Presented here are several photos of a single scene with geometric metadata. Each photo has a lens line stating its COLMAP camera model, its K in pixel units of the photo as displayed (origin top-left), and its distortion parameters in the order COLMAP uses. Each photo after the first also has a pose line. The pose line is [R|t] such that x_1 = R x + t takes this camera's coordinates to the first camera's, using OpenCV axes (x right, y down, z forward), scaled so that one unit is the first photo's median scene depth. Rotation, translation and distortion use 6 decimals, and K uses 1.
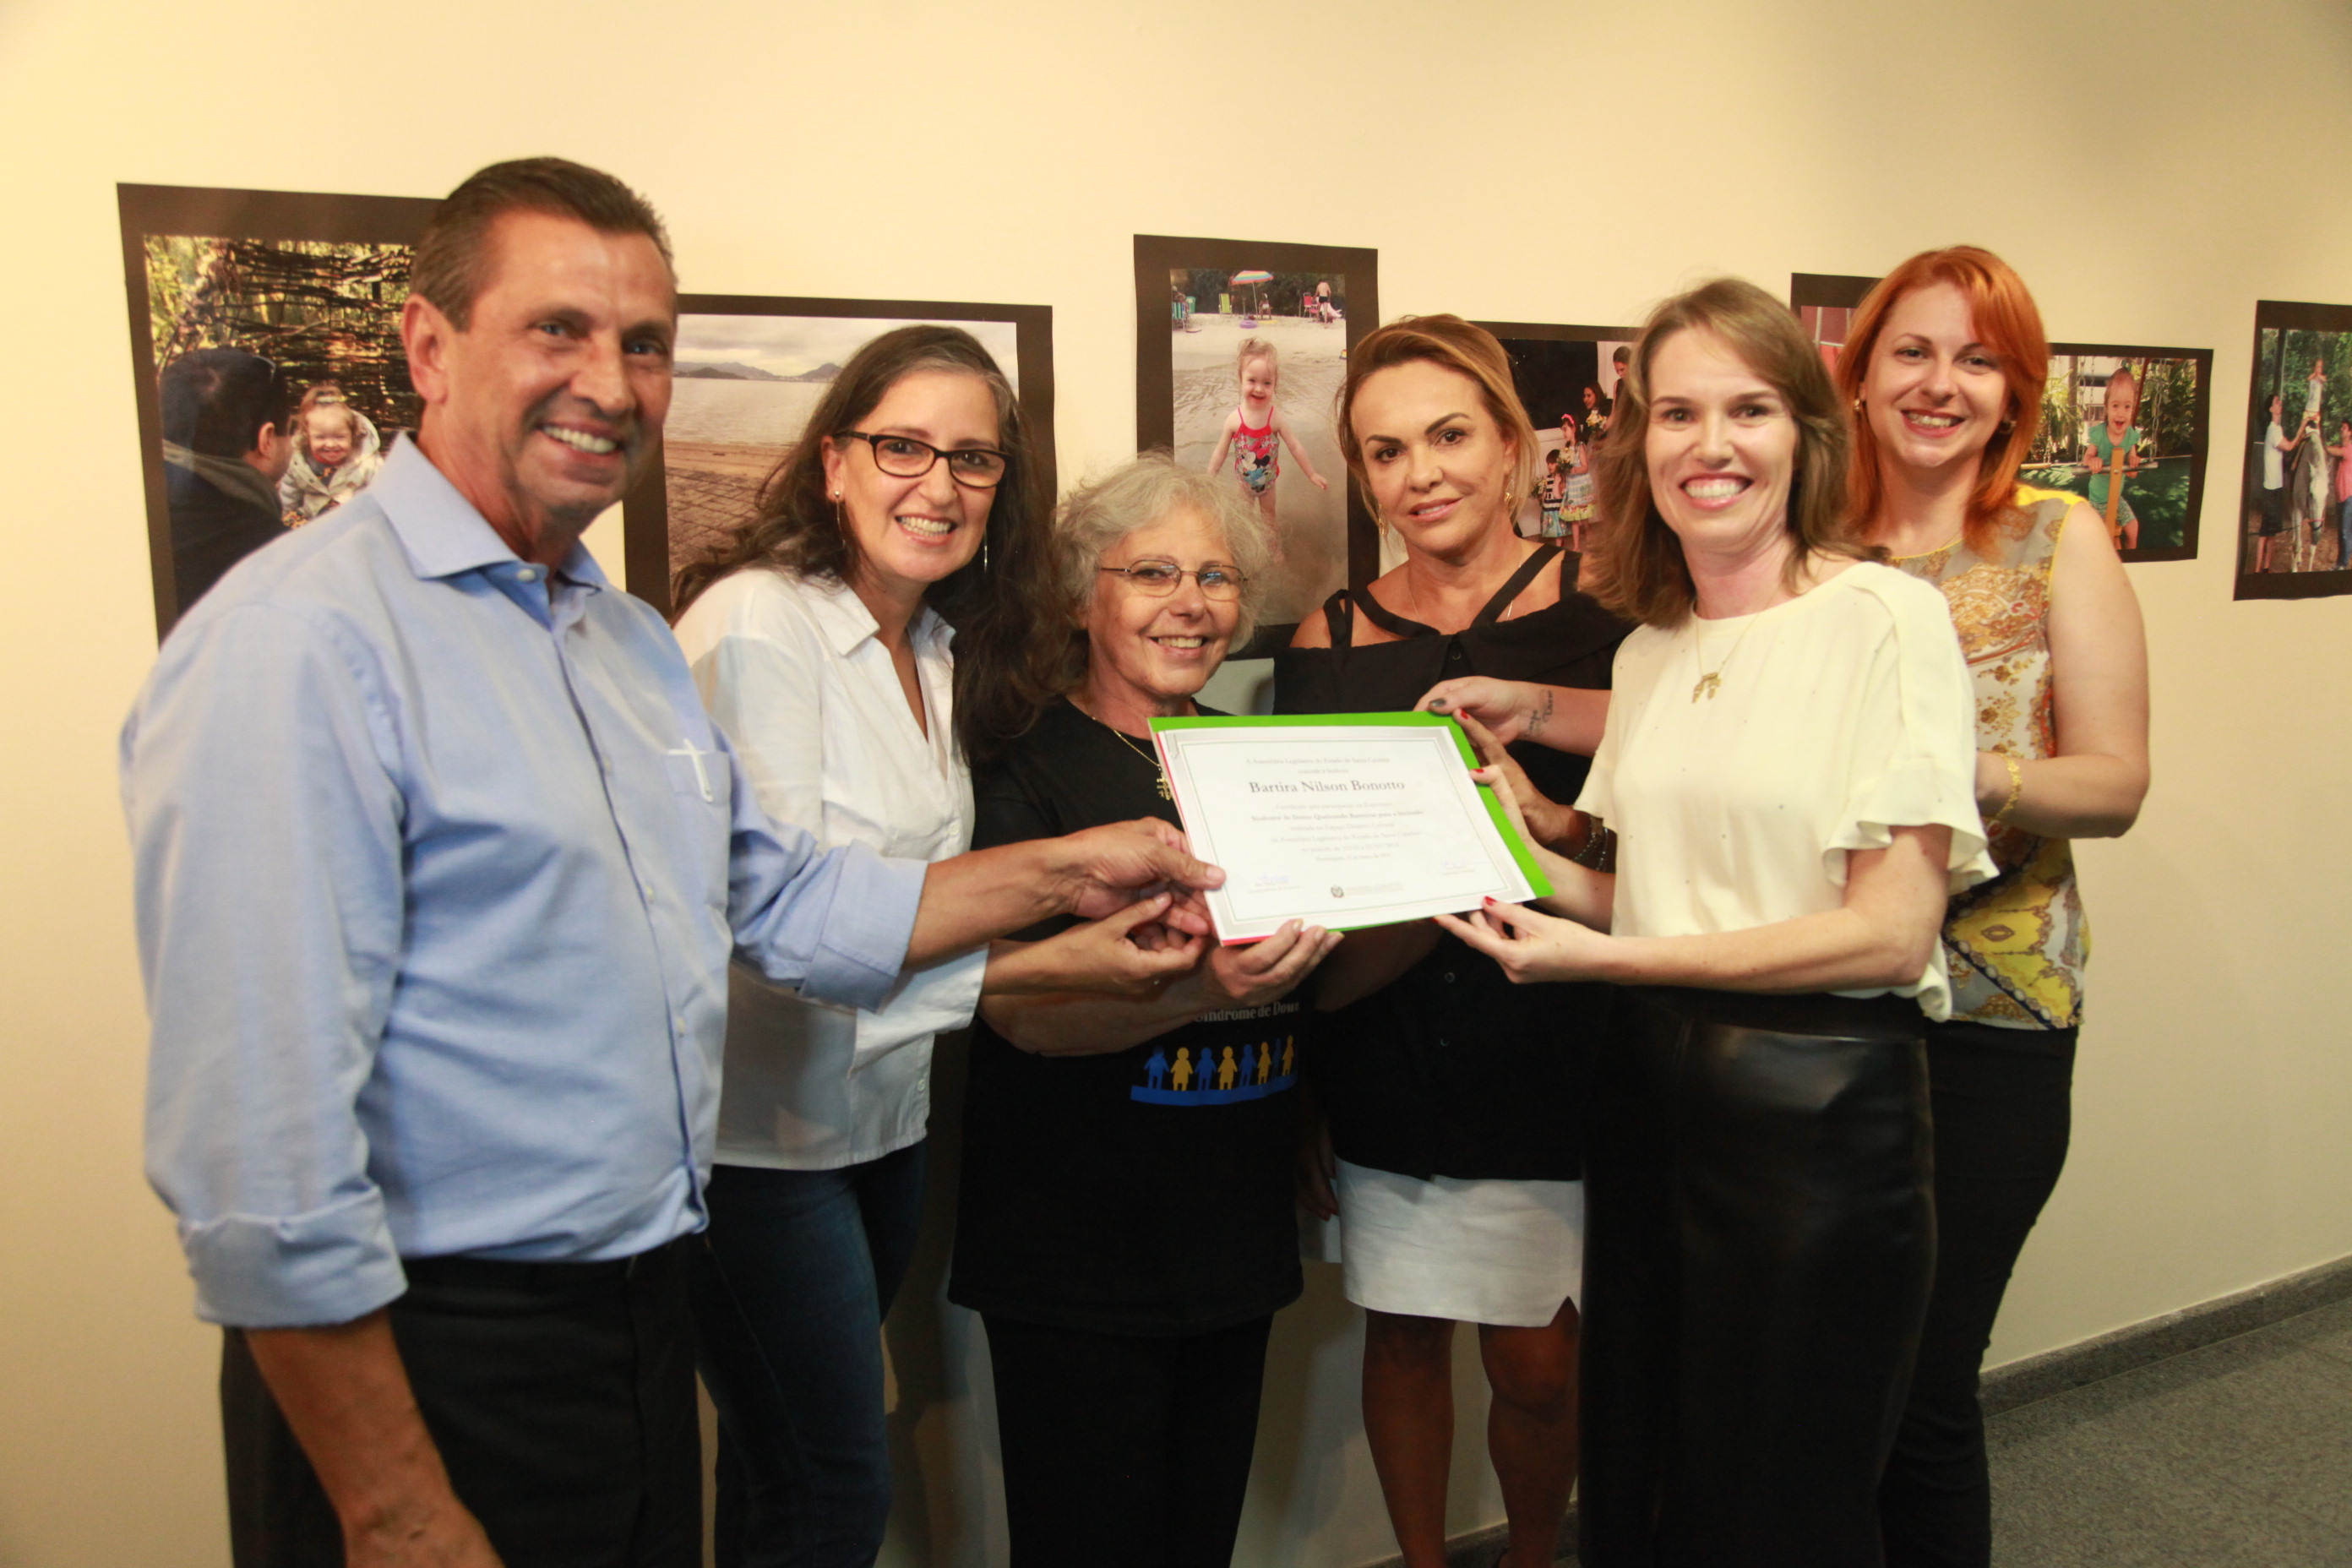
lens RADIAL K [[2026.0, 0, 1175.0], [0, 2026.0, 808.5], [0, 0, 1]] dist [-0.063908, 0.098124]
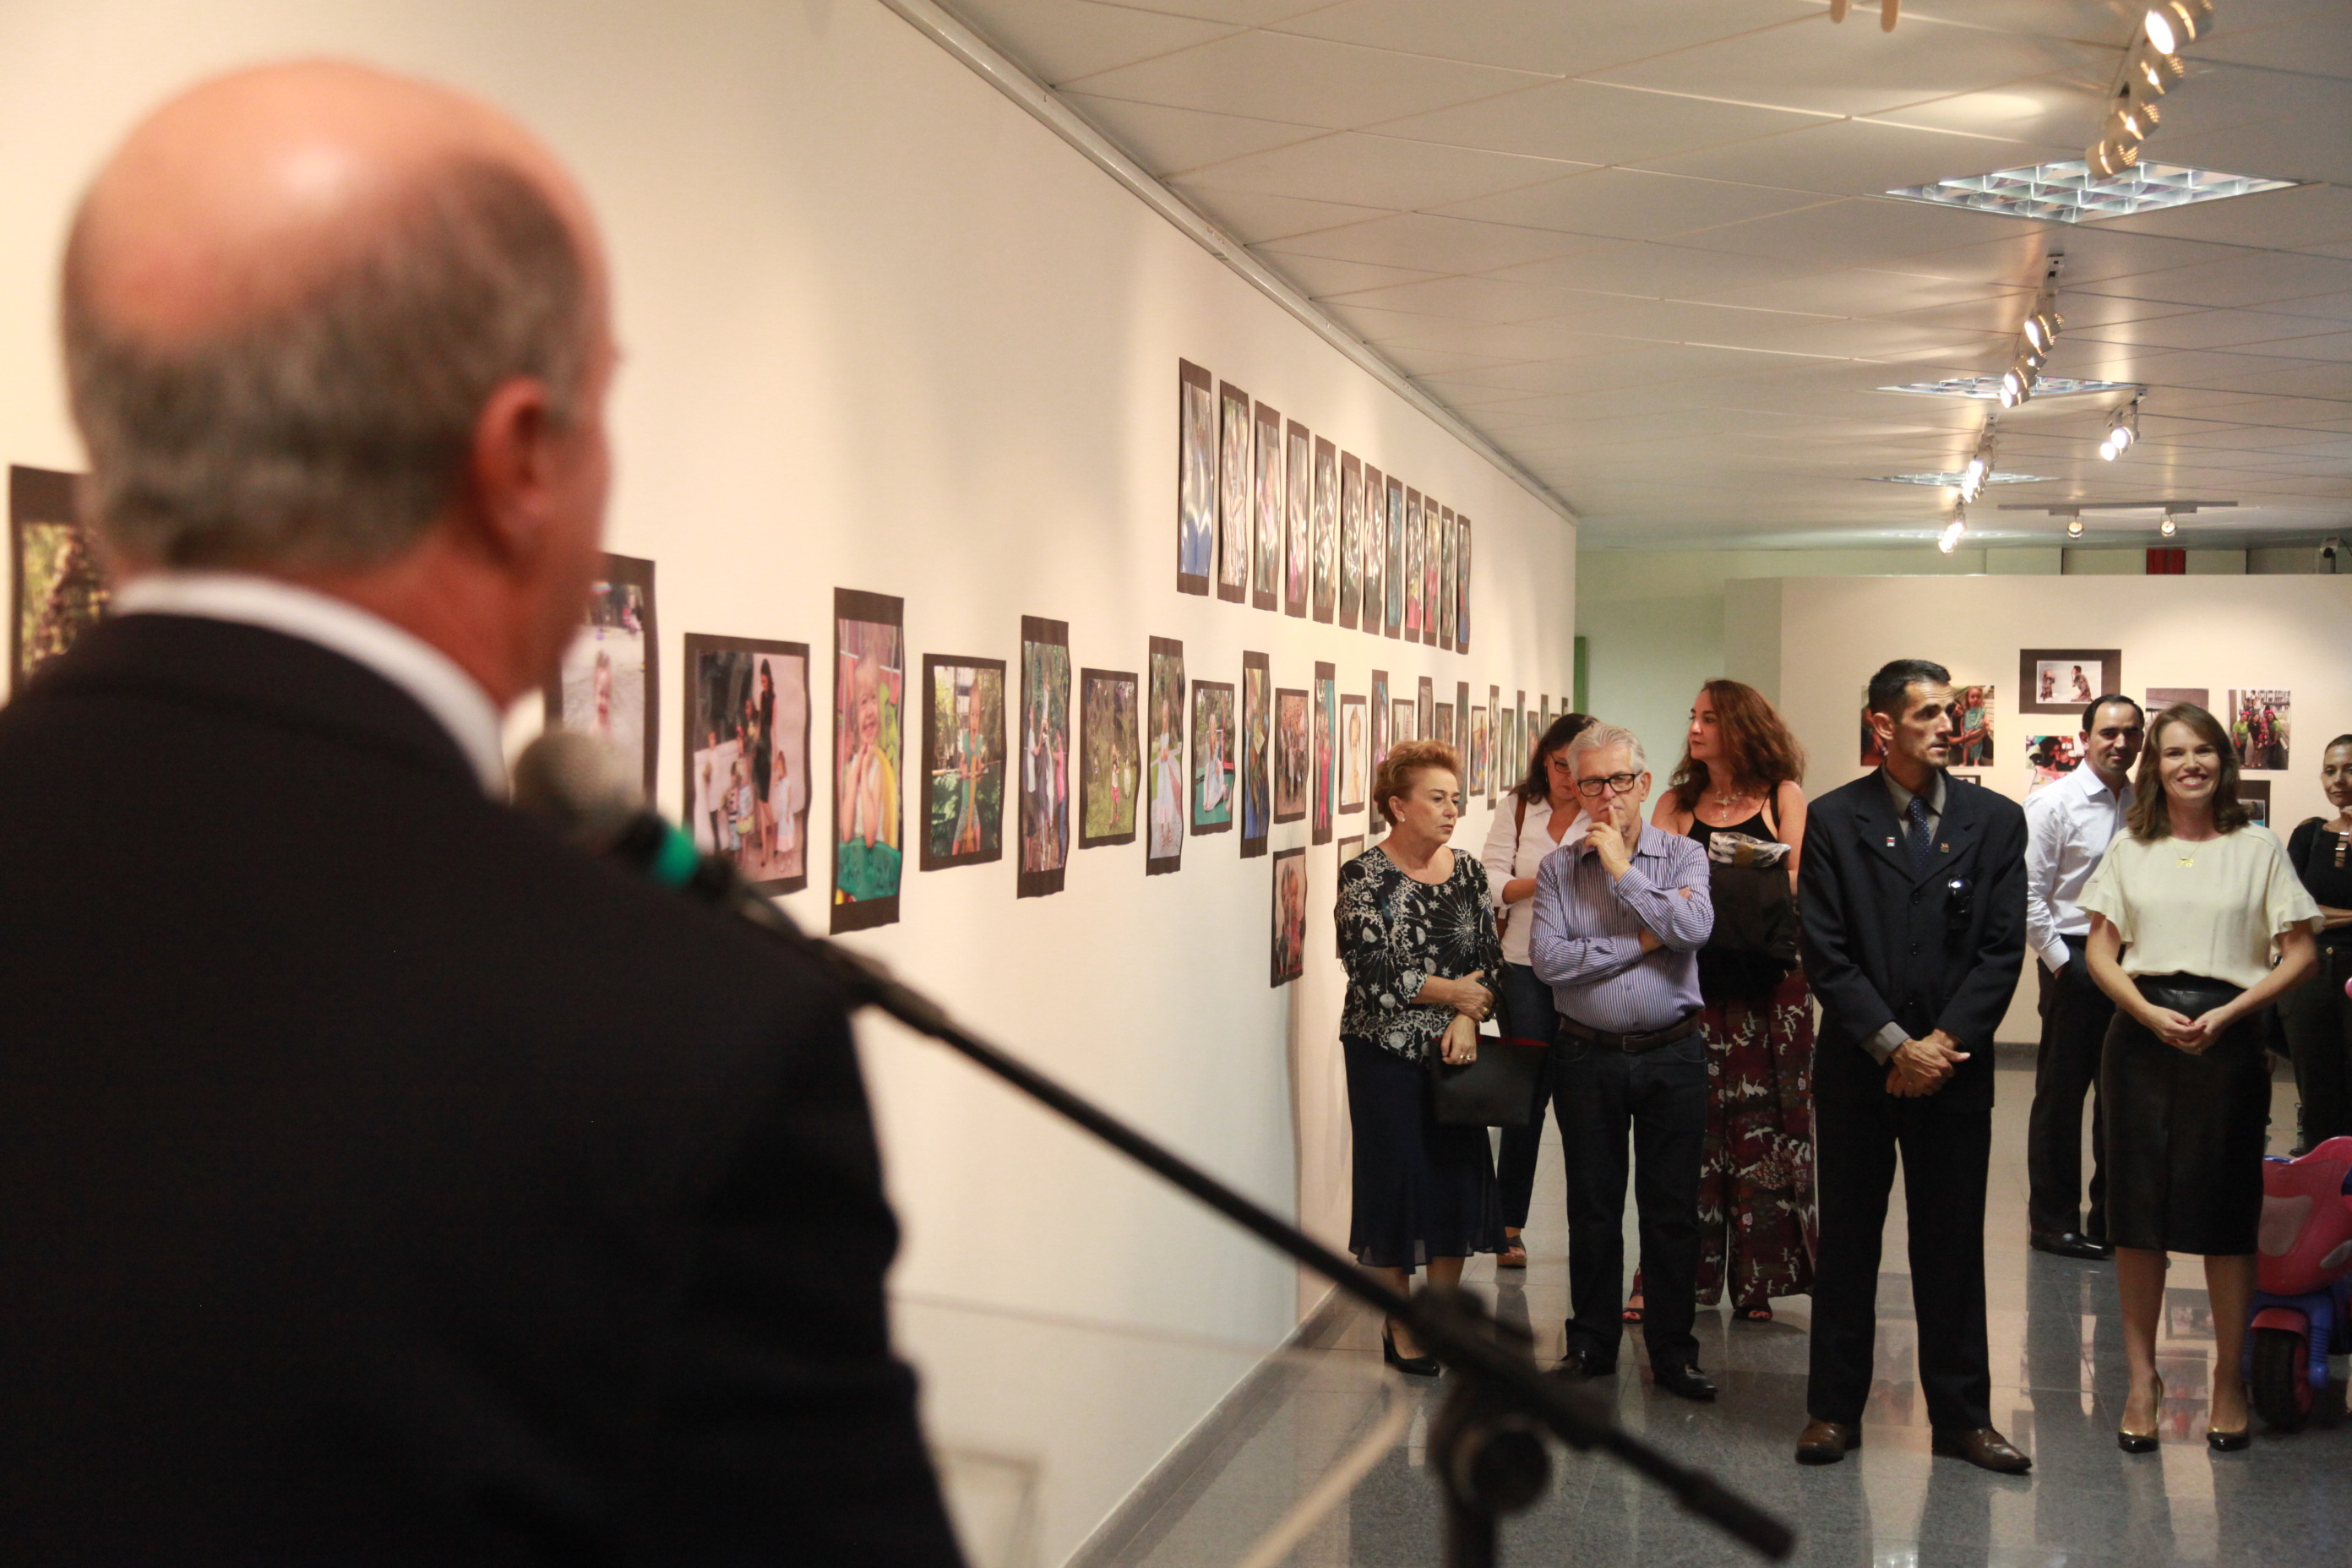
lens RADIAL K [[3244.3, 0, 1176.0], [0, 3244.3, 784.0], [0, 0, 1]] dist [0.134555, 0.044177]
pose [[0.644874, -0.011275, 0.764206, -0.918691], [0.136966, 0.985409, -0.101040, 0.023729], [-0.751916, 0.169829, 0.637009, -0.177439]]
